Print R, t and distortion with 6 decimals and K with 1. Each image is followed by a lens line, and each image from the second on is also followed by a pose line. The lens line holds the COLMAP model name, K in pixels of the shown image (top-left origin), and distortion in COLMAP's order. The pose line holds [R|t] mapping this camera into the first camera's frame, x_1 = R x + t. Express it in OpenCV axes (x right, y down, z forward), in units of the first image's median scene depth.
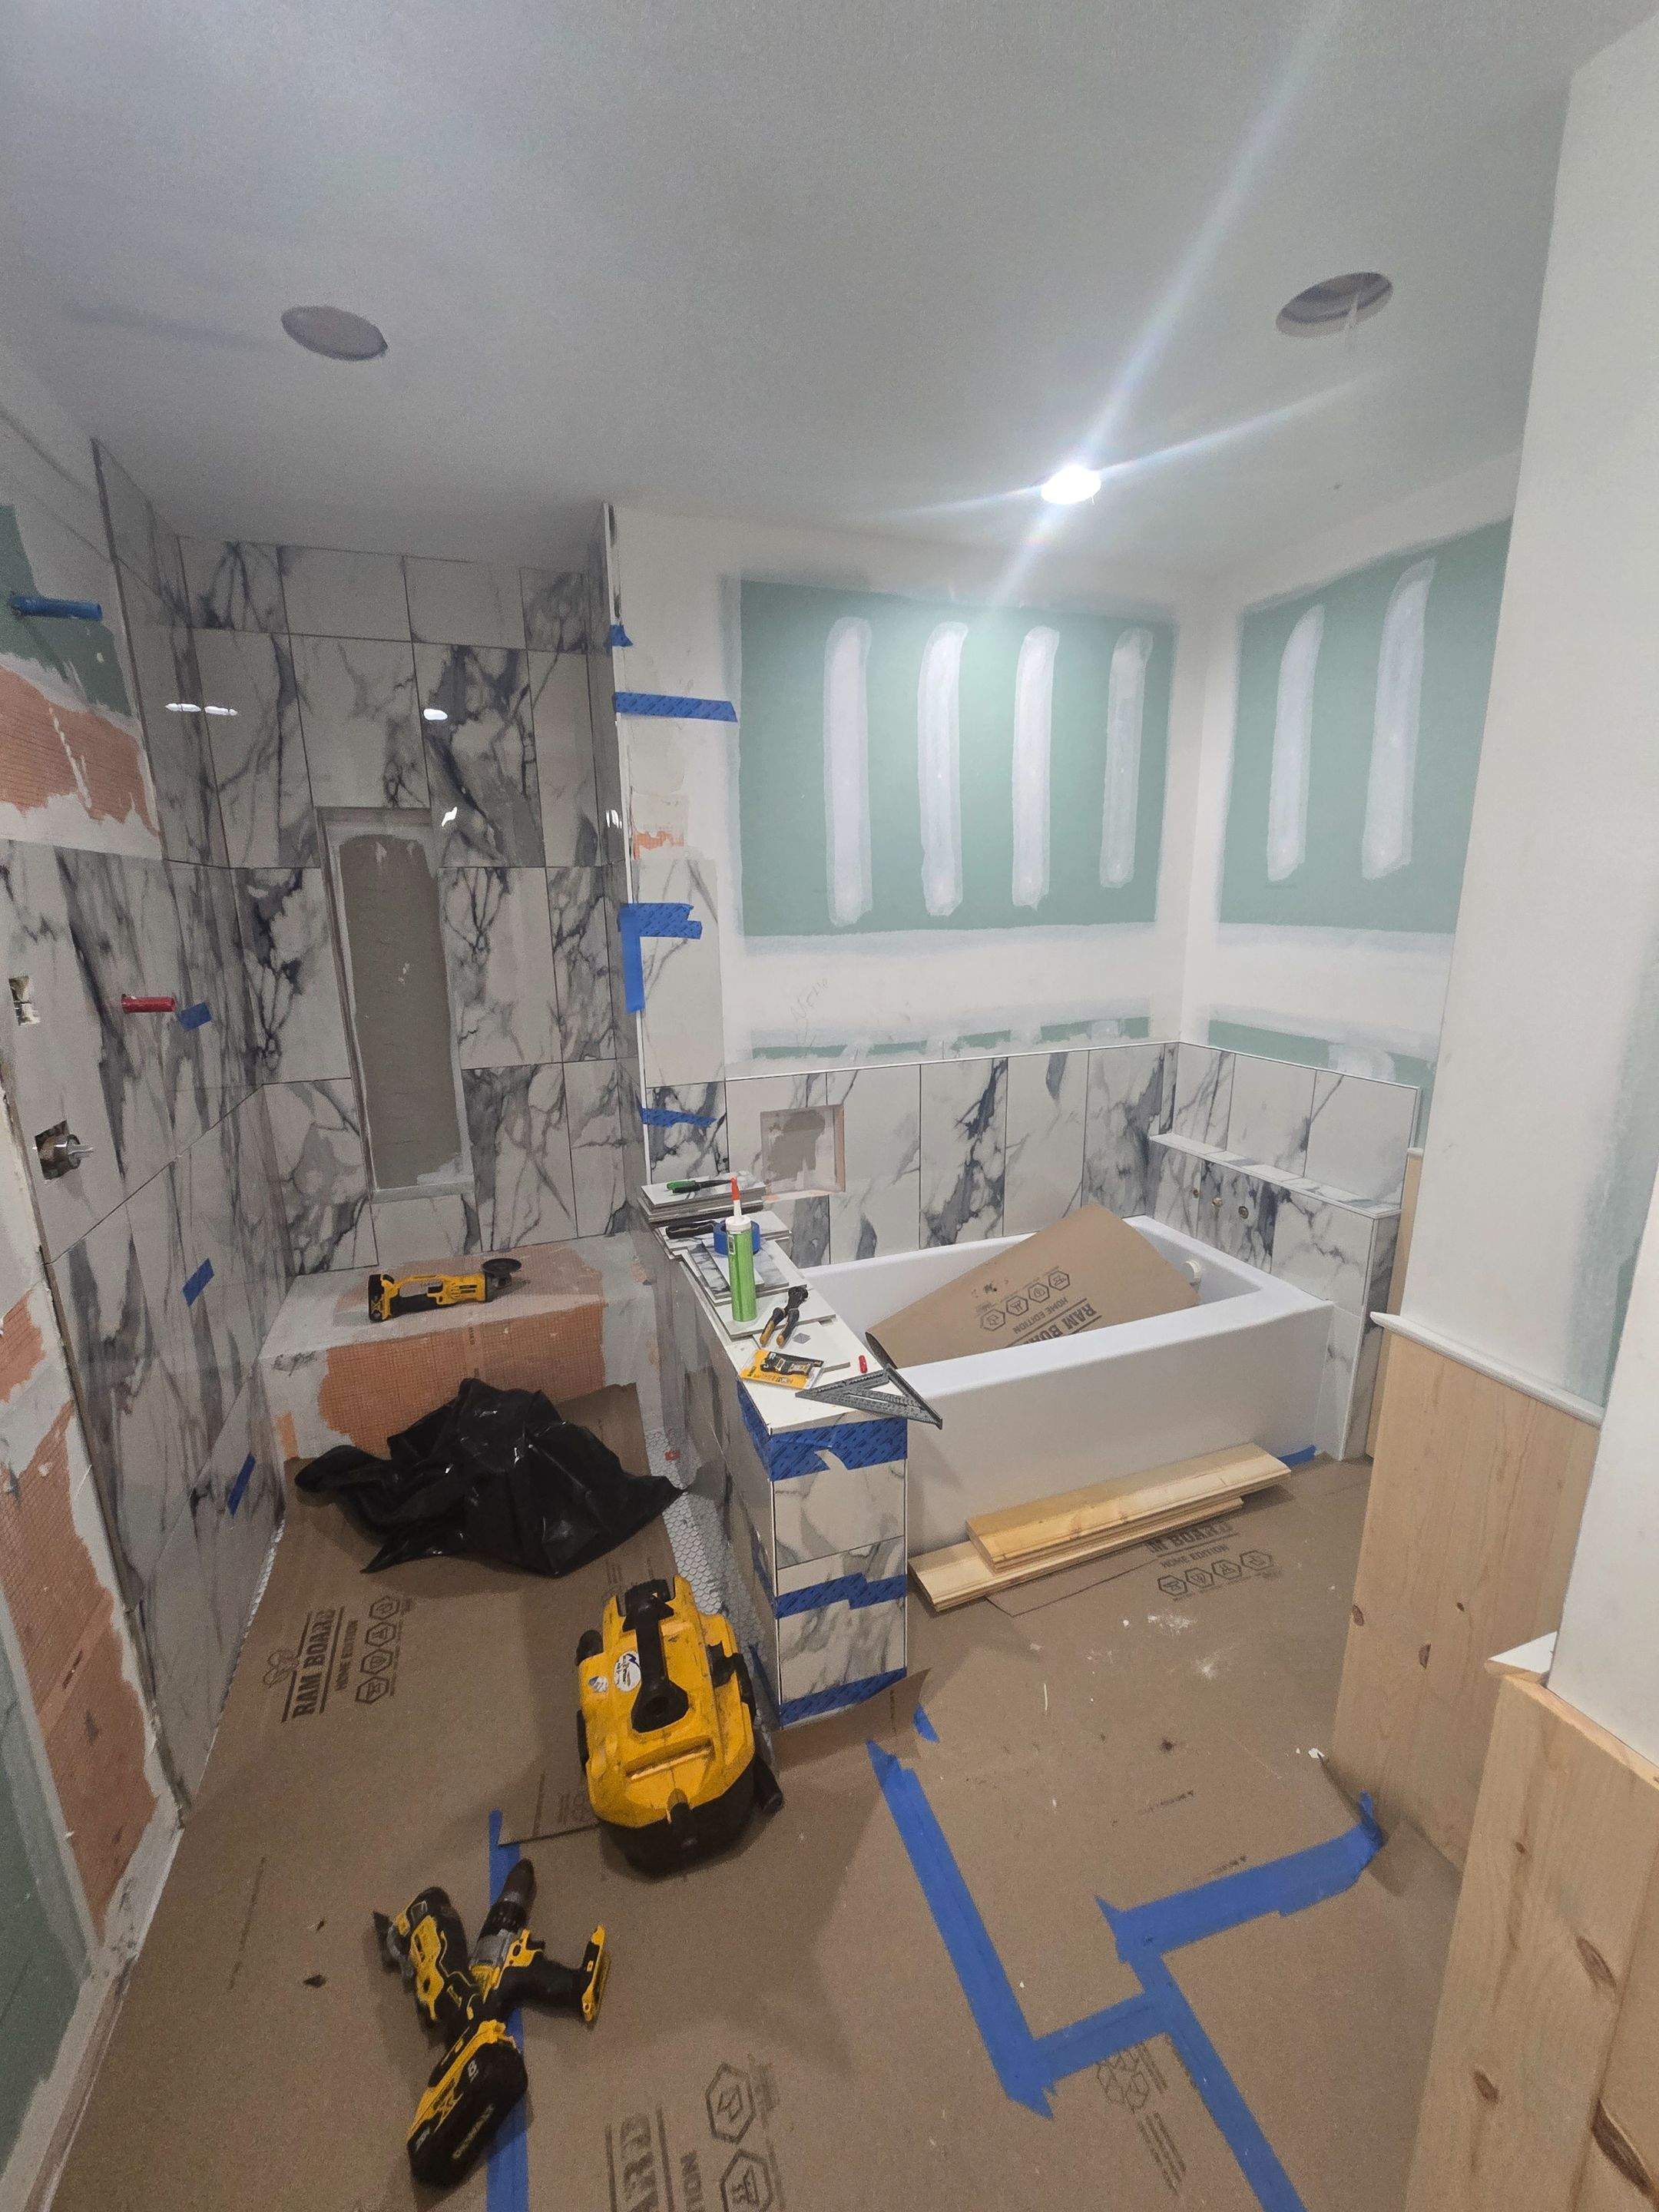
lens RADIAL K [[904.7, 0, 828.1], [0, 904.7, 1116.6], [0, 0, 1]] dist [-0.010118, 0.004624]
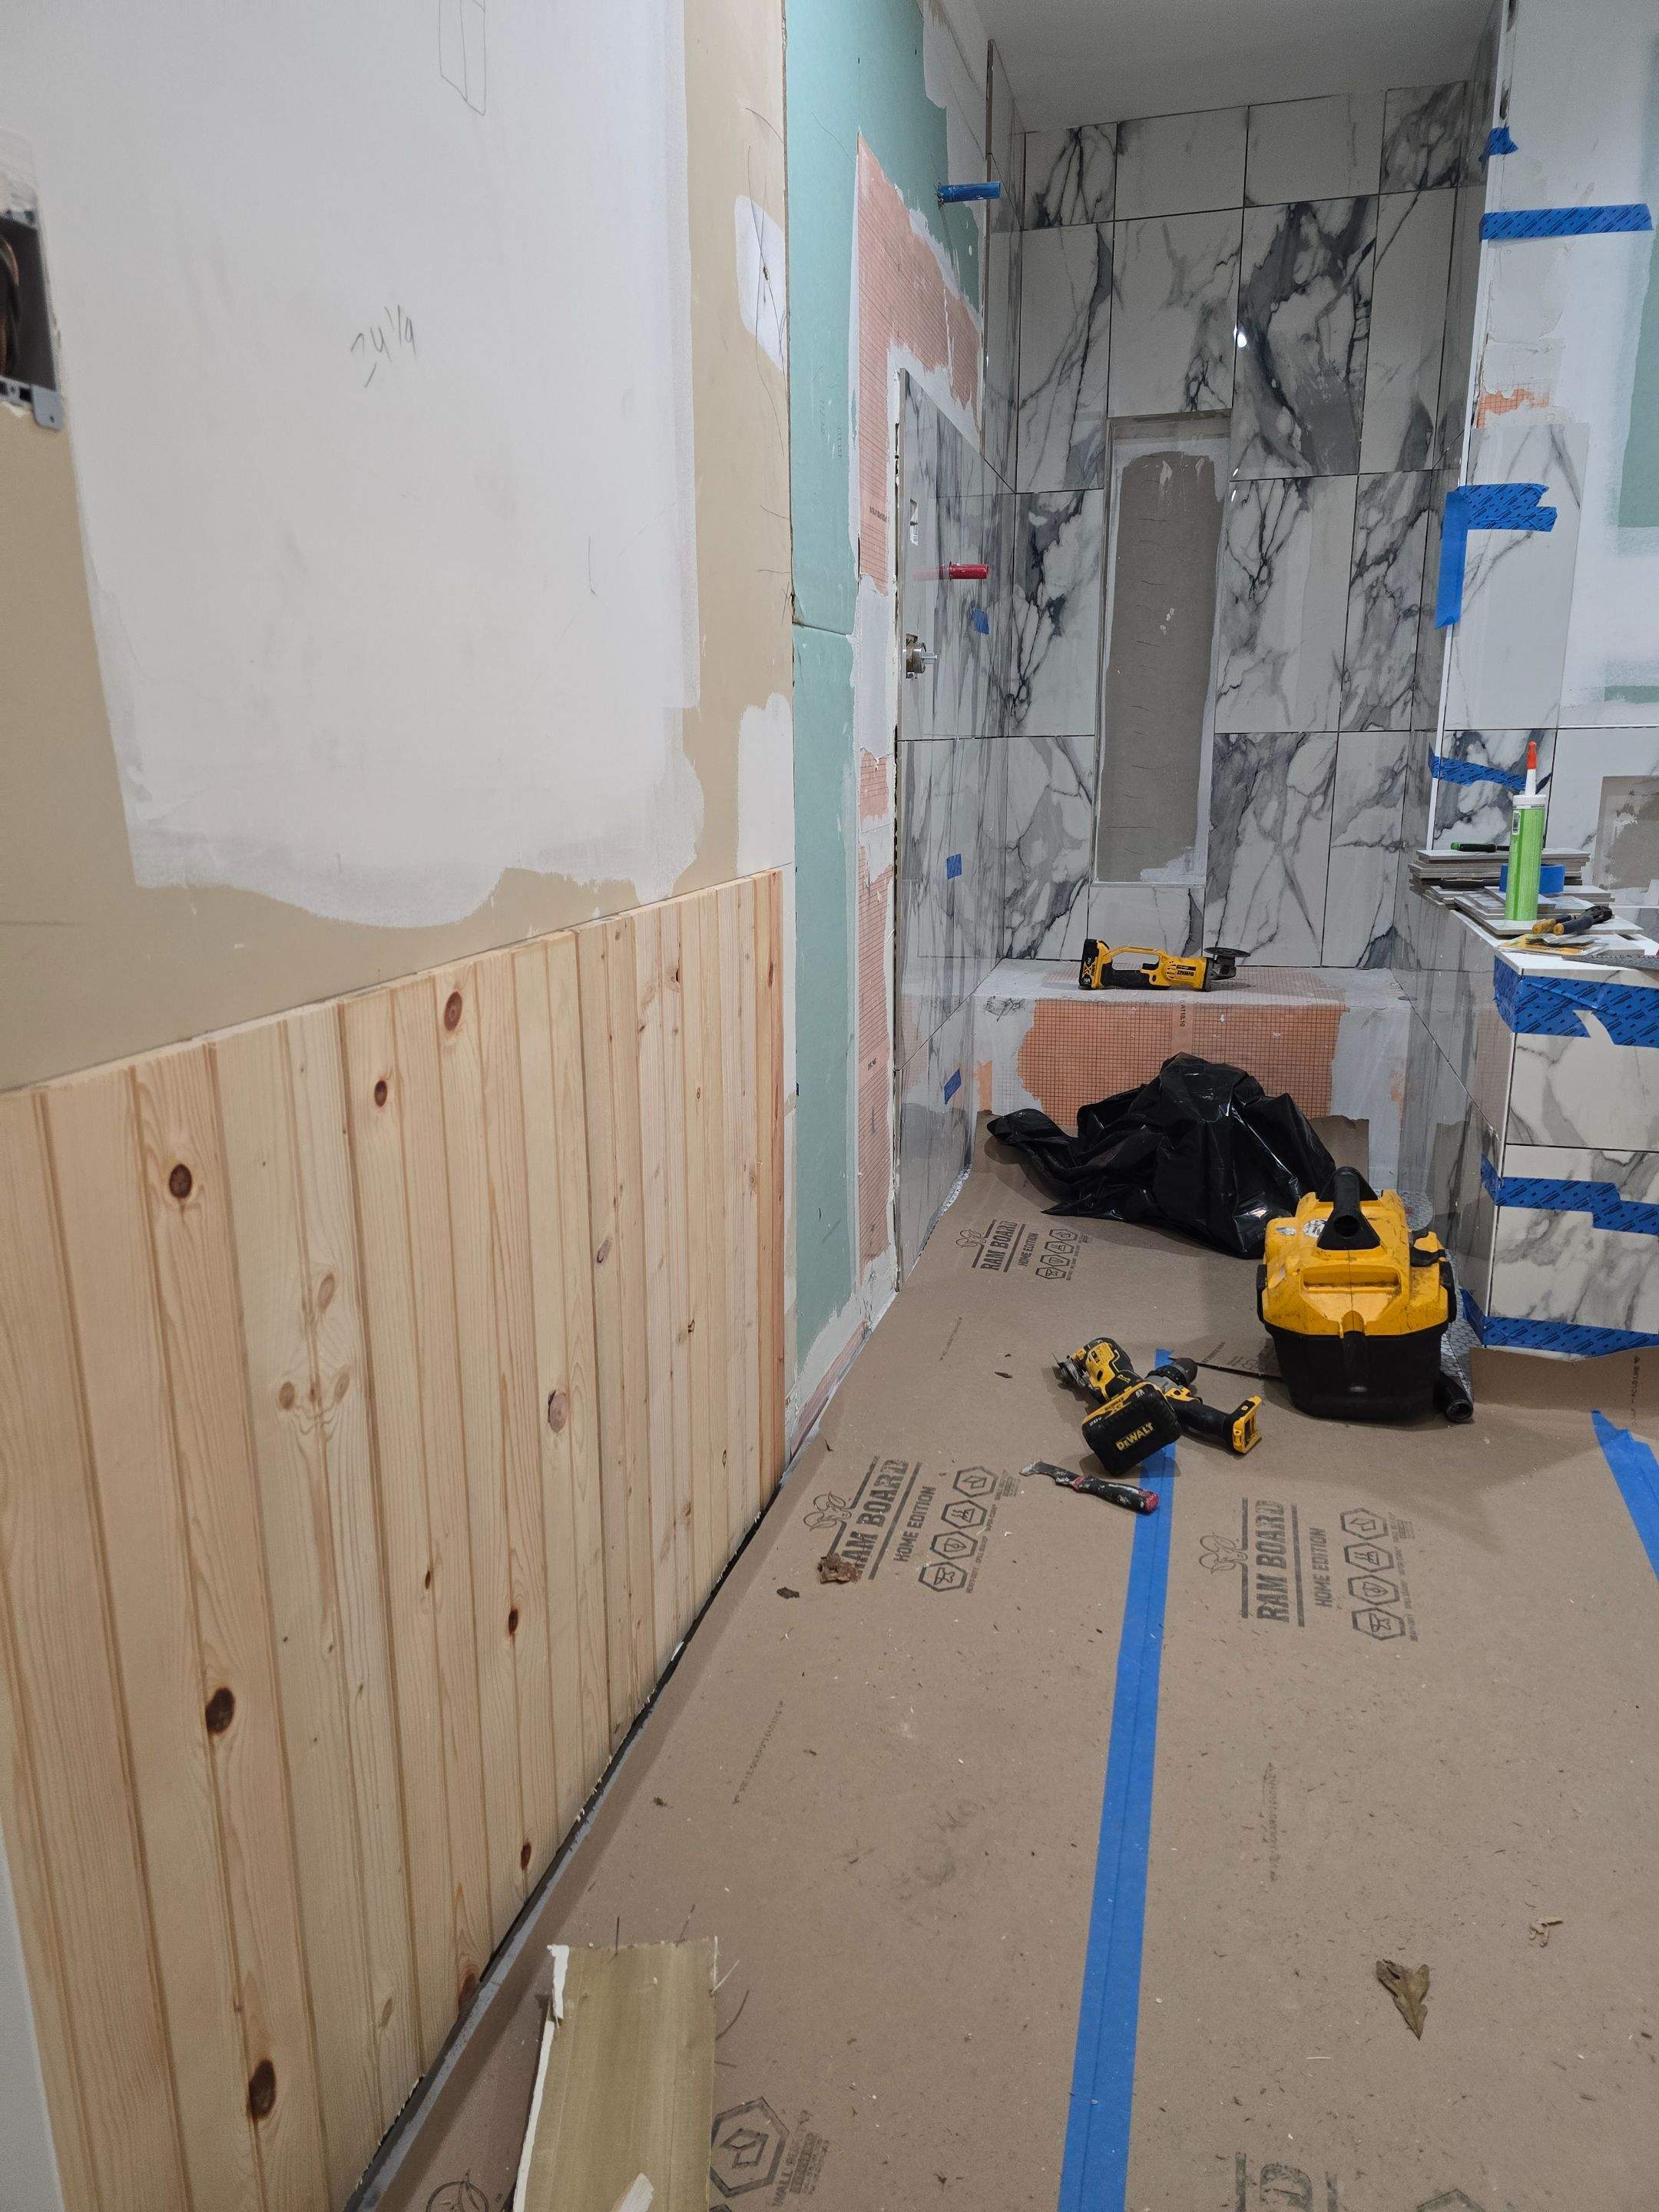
lens RADIAL K [[1478.4, 0, 822.1], [0, 1478.4, 1097.9], [0, 0, 1]] dist [0.072120, -0.065269]
pose [[0.818055, 0.143064, -0.557062, 0.128773], [-0.139497, 0.989002, 0.049141, 0.293924], [0.557966, 0.037509, 0.829016, -0.377030]]
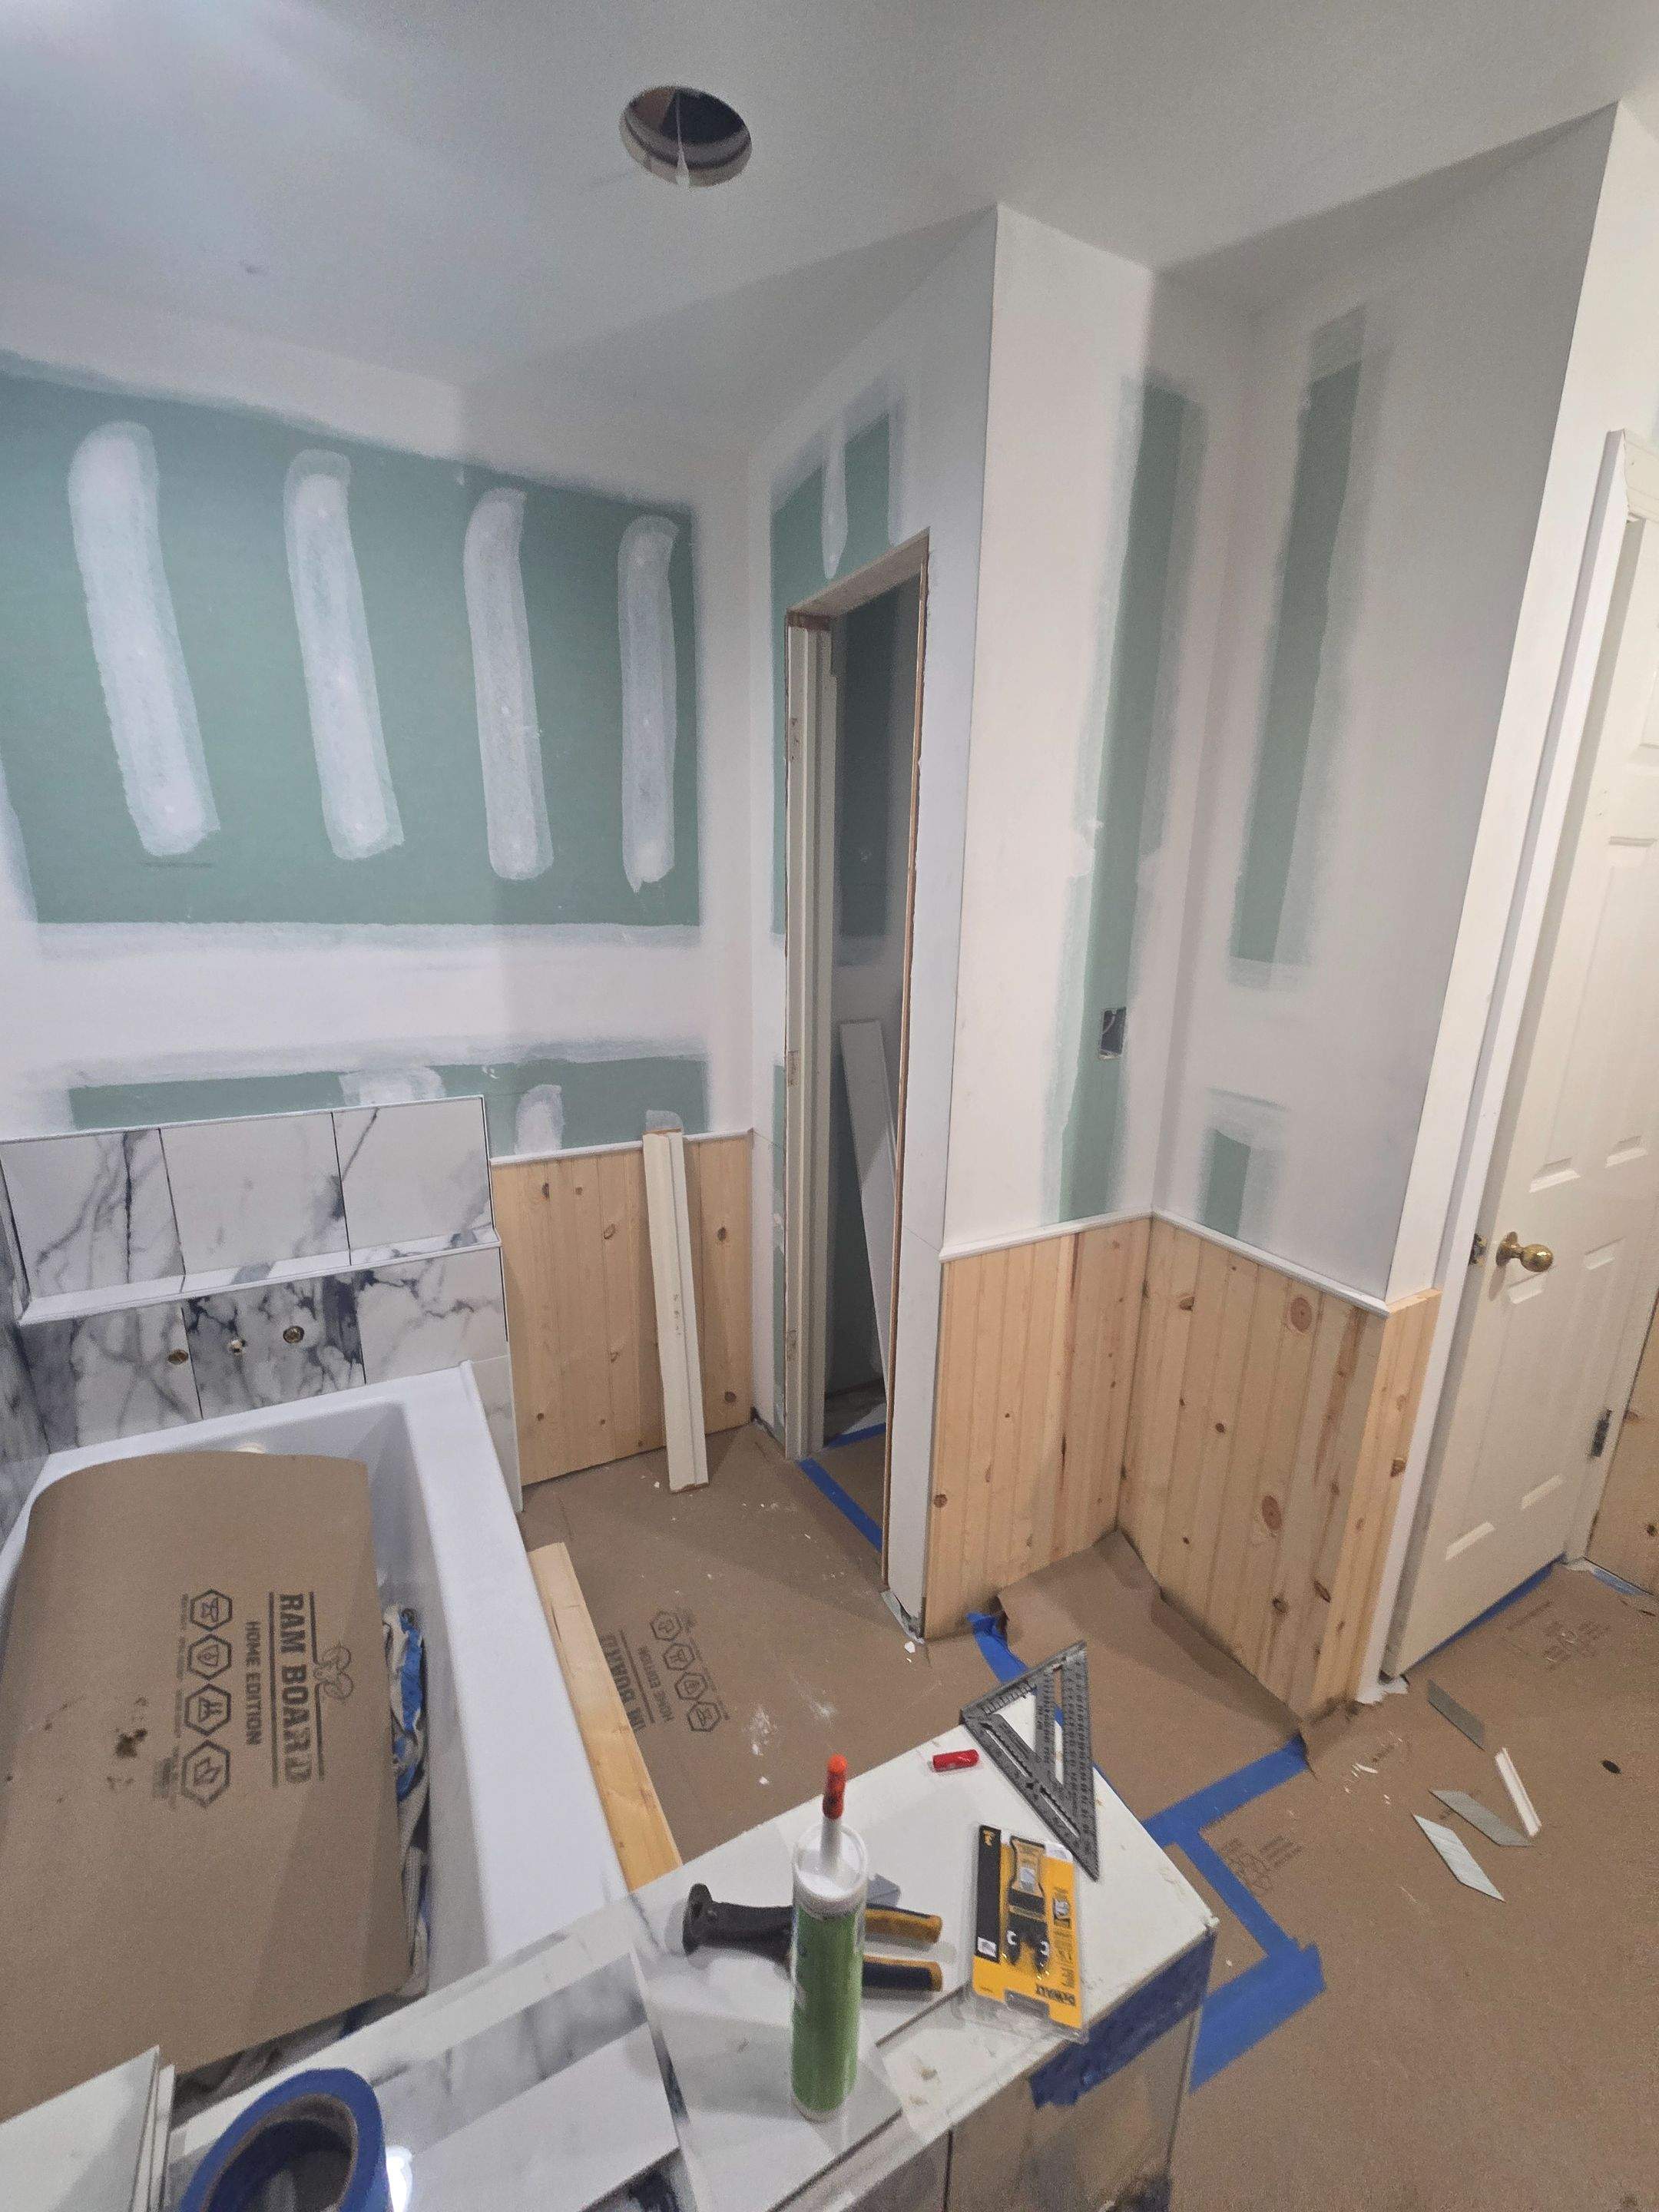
lens RADIAL K [[904.7, 0, 828.1], [0, 904.7, 1116.6], [0, 0, 1]] dist [-0.010118, 0.004624]
pose [[-0.134472, -0.242903, 0.960685, -0.243201], [0.220593, 0.937824, 0.268001, -0.160469], [-0.966052, 0.247959, -0.072529, 0.661007]]
